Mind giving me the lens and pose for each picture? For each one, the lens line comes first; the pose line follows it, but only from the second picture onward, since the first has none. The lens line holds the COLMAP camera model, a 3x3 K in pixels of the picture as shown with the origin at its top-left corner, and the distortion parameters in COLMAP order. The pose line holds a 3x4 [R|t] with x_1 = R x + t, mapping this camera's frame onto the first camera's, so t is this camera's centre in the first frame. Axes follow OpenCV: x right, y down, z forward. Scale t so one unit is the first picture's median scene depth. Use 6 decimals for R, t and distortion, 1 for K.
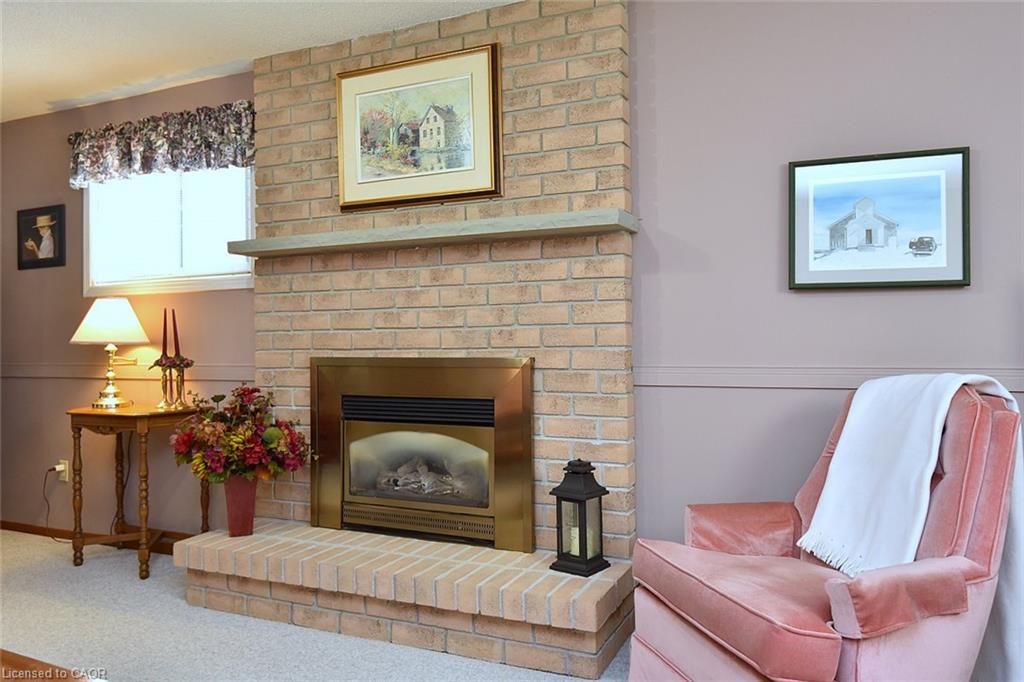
lens RADIAL K [[759.8, 0, 510.8], [0, 759.8, 331.7], [0, 0, 1]] dist [0.006830, -0.019100]
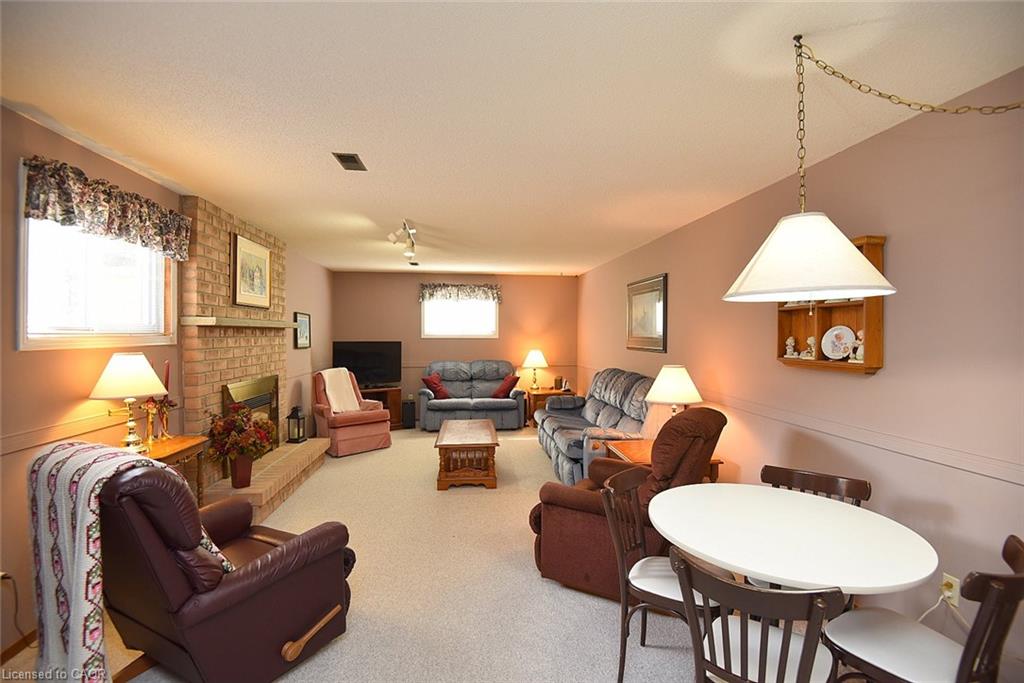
lens RADIAL K [[477.7, 0, 516.9], [0, 477.7, 336.5], [0, 0, 1]] dist [-0.037513, -0.006302]
pose [[-0.532588, 0.004101, 0.846365, -1.687448], [-0.006963, 0.999933, -0.009226, -0.080752], [-0.846346, -0.010807, -0.532524, 1.089228]]
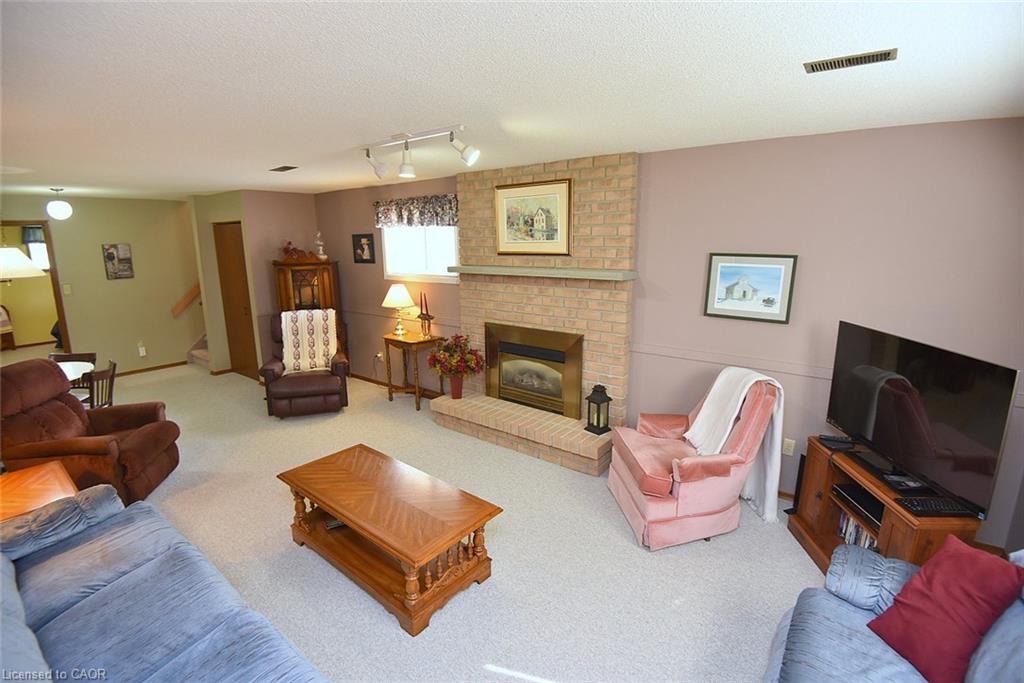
lens RADIAL K [[477.7, 0, 507.0], [0, 477.7, 349.7], [0, 0, 1]] dist [-0.037513, -0.006302]
pose [[0.972634, 0.054105, -0.225955, 0.118927], [0.002371, 0.970147, 0.242507, -0.237746], [0.232330, -0.236407, 0.943469, -0.313938]]
